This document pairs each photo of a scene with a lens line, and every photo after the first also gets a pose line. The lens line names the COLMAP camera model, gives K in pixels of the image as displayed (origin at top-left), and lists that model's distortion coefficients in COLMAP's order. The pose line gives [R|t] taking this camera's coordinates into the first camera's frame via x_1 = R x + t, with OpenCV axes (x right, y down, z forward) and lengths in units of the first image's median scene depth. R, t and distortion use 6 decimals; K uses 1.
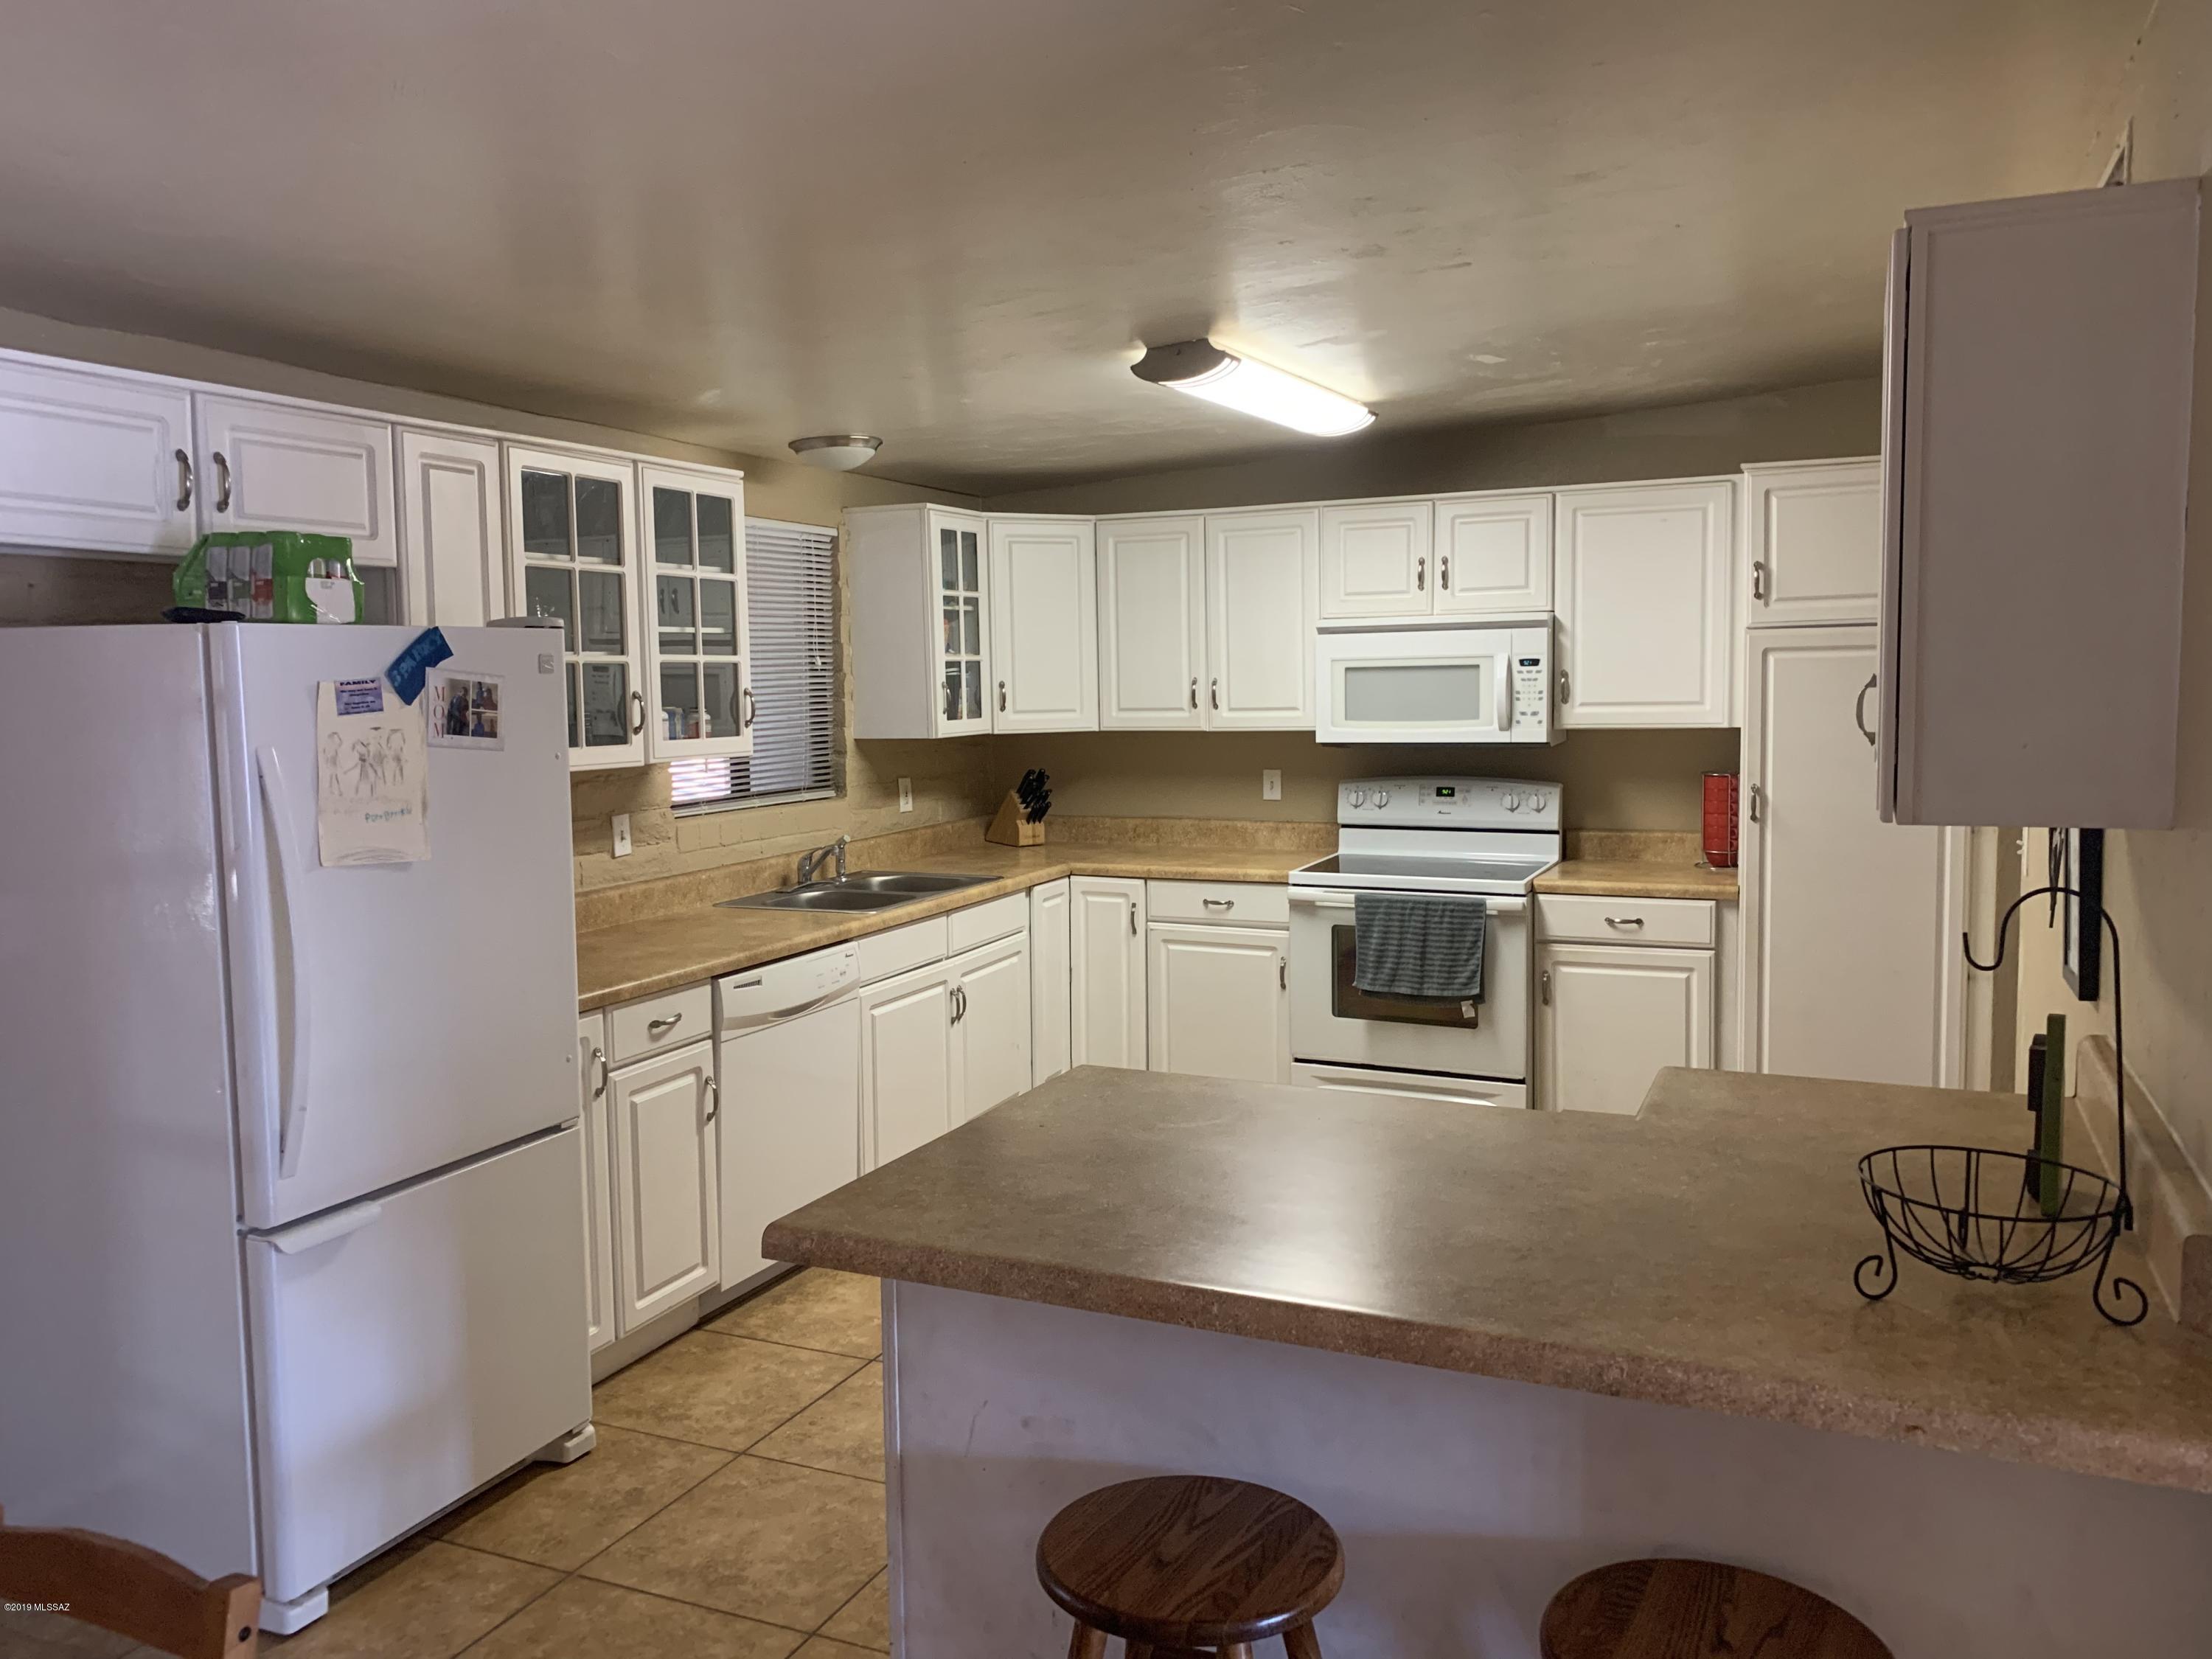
lens RADIAL K [[1682.0, 0, 1106.0], [0, 1682.0, 829.5], [0, 0, 1]] dist [0.089479, -0.126803]
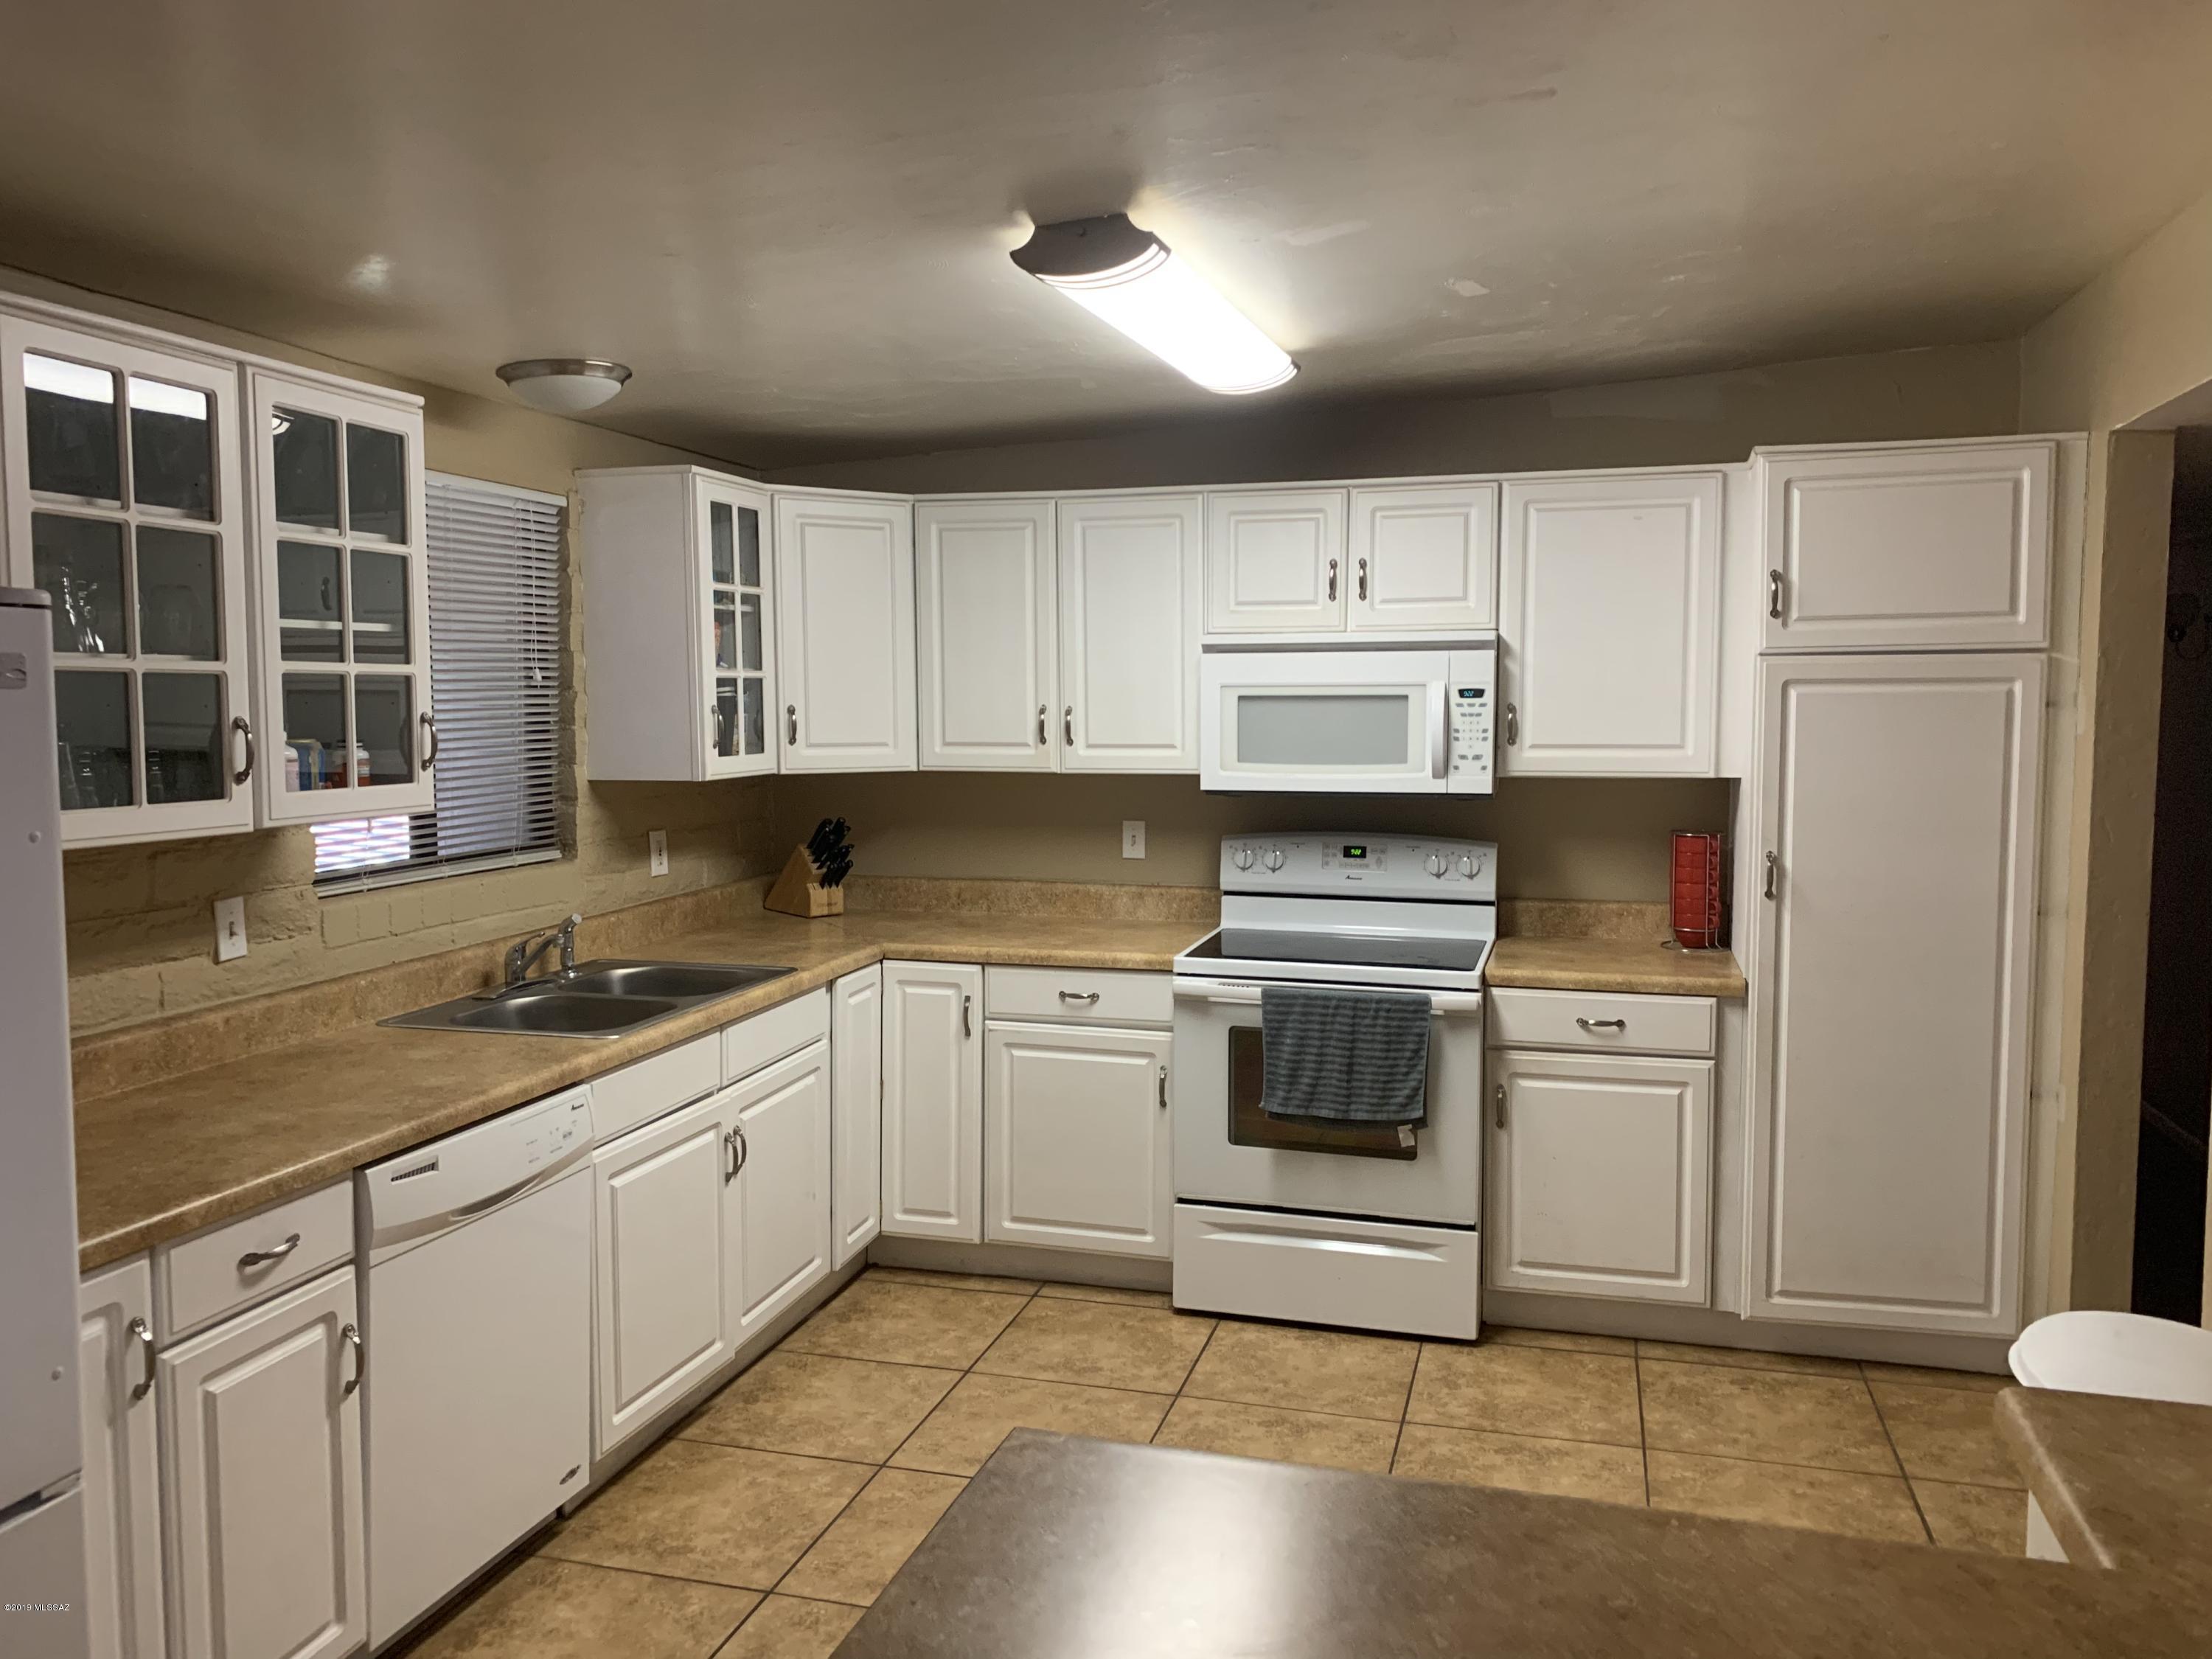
lens RADIAL K [[1695.4, 0, 1114.4], [0, 1695.4, 835.0], [0, 0, 1]] dist [0.019374, 0.001541]
pose [[0.988906, 0.002464, 0.148524, -0.037350], [-0.000940, 0.999946, -0.010330, -0.025898], [-0.148541, 0.010075, 0.988855, 0.262972]]
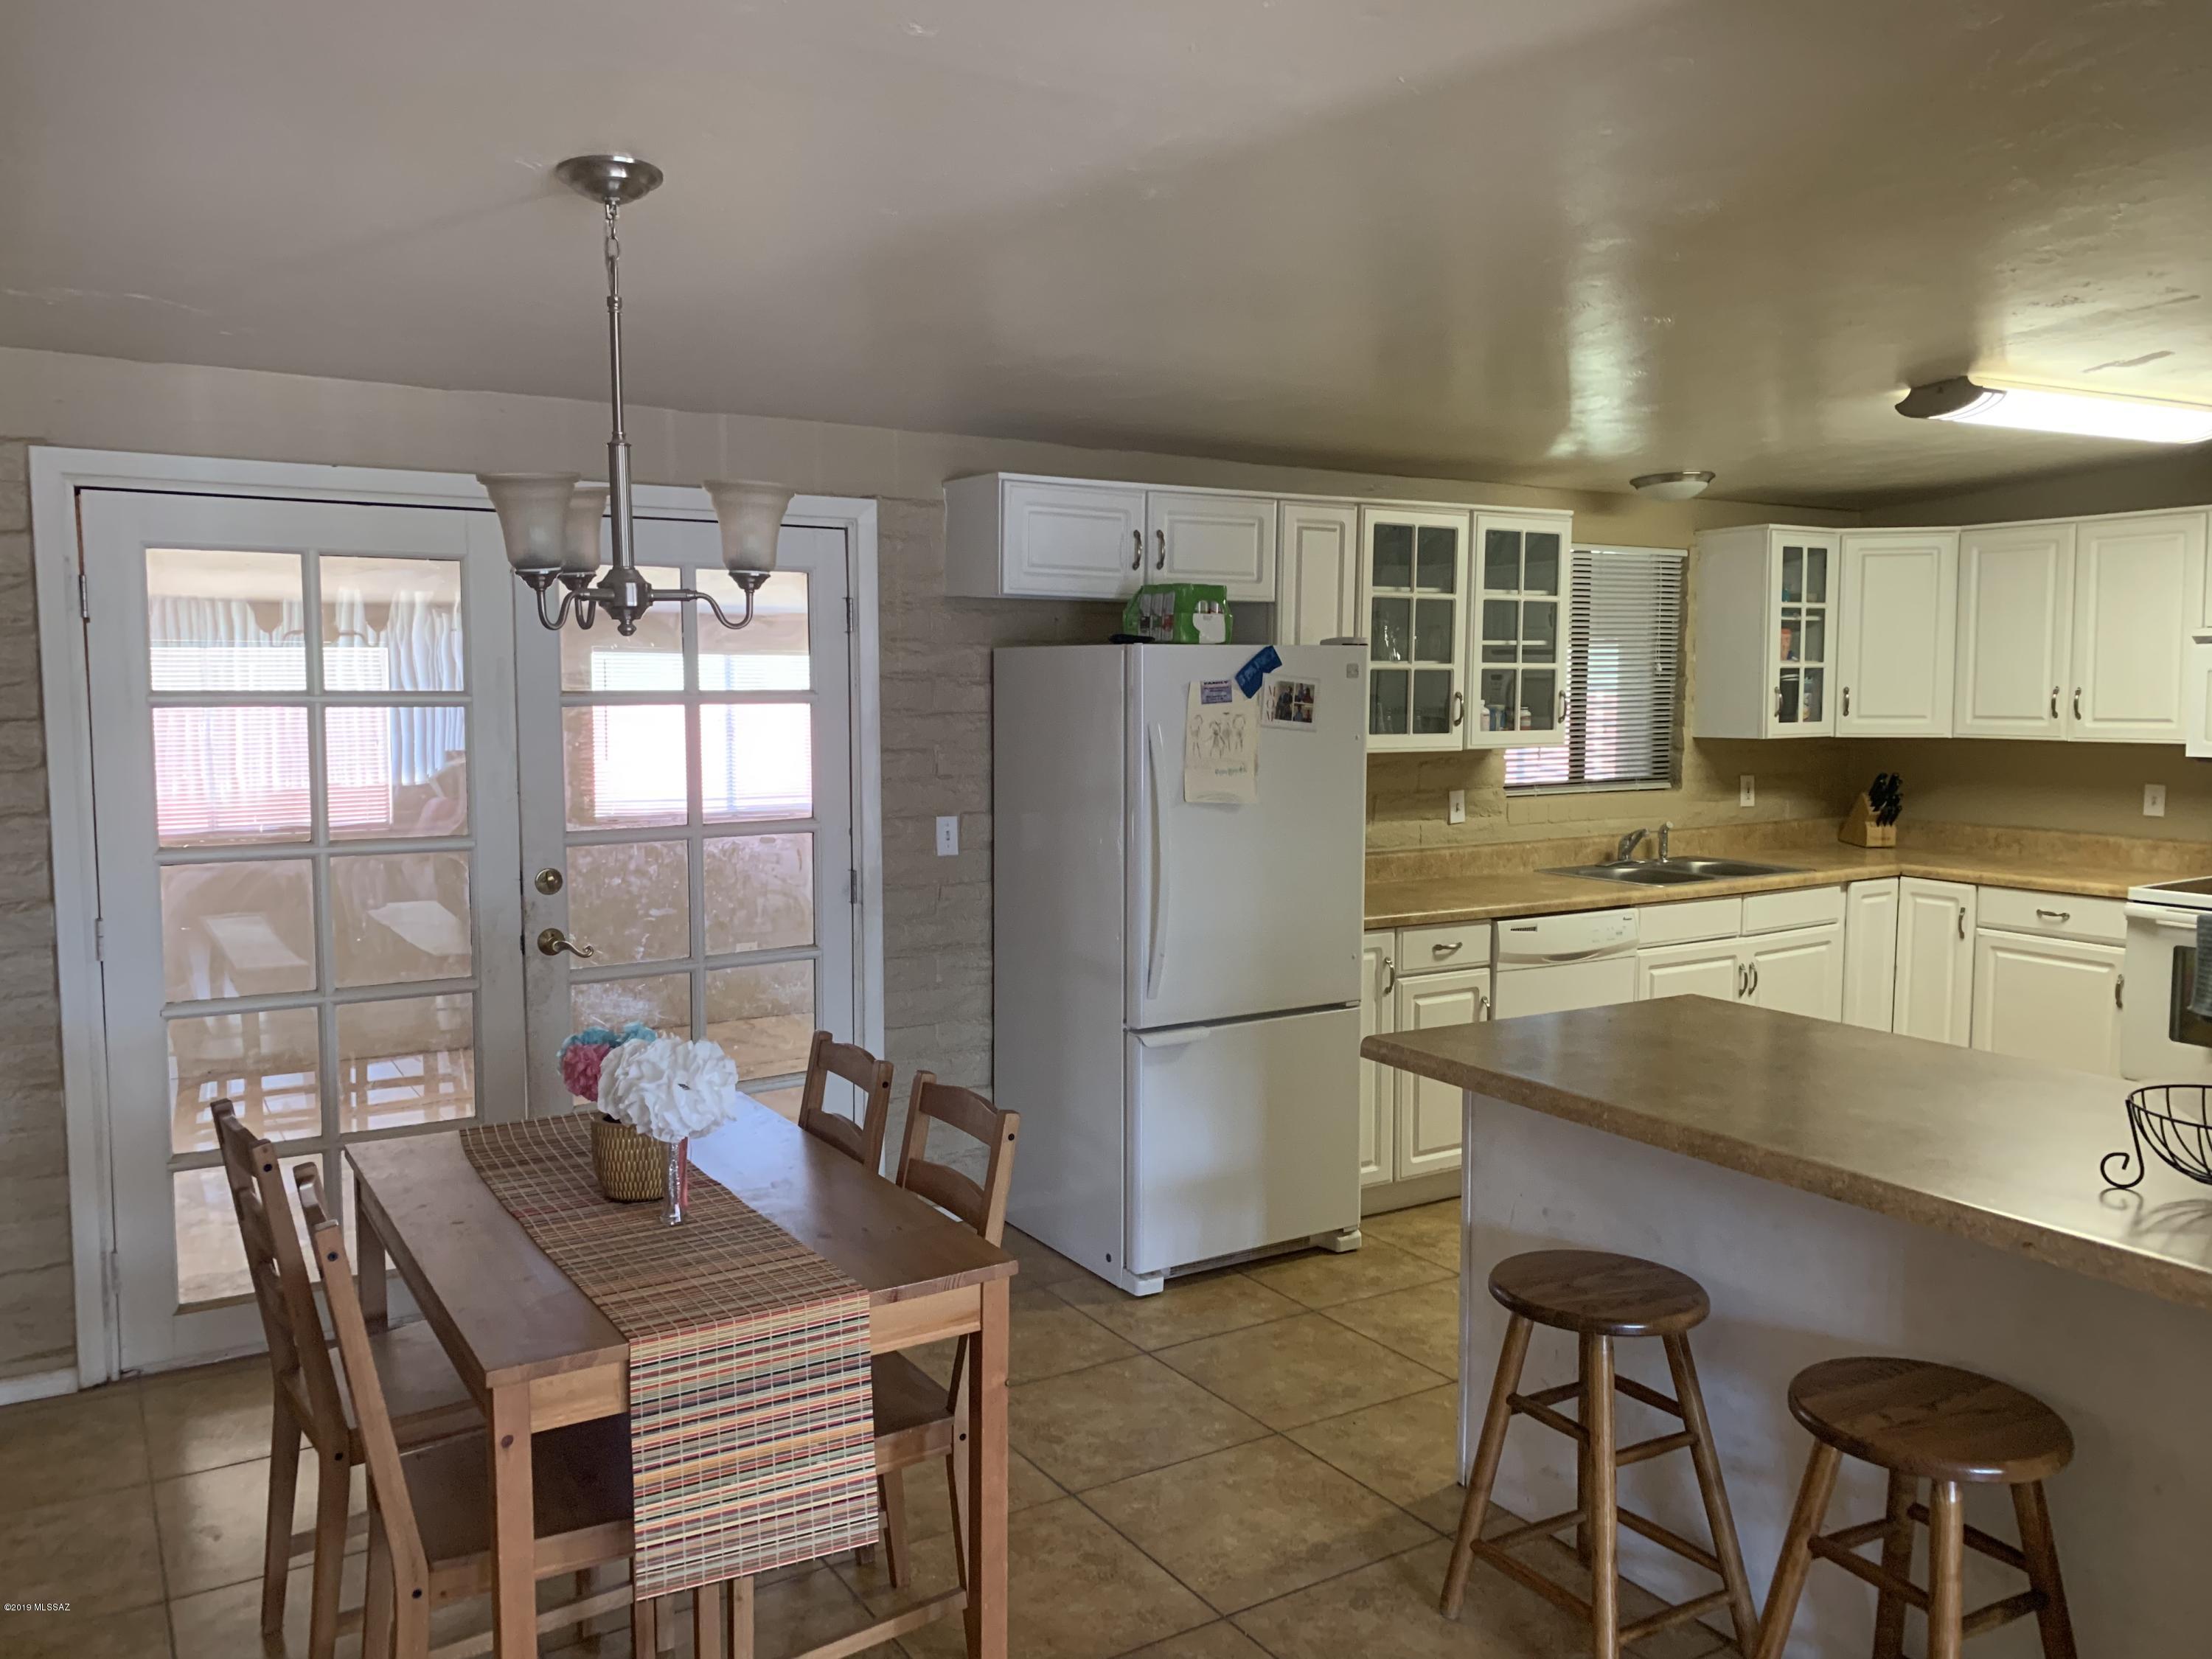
lens RADIAL K [[1710.1, 0, 1098.3], [0, 1710.1, 825.7], [0, 0, 1]] dist [0.016988, 0.004990]
pose [[0.825972, 0.062927, -0.560188, 0.191779], [-0.064571, 0.997770, 0.016873, 0.012347], [0.560001, 0.022235, 0.828194, -0.180593]]
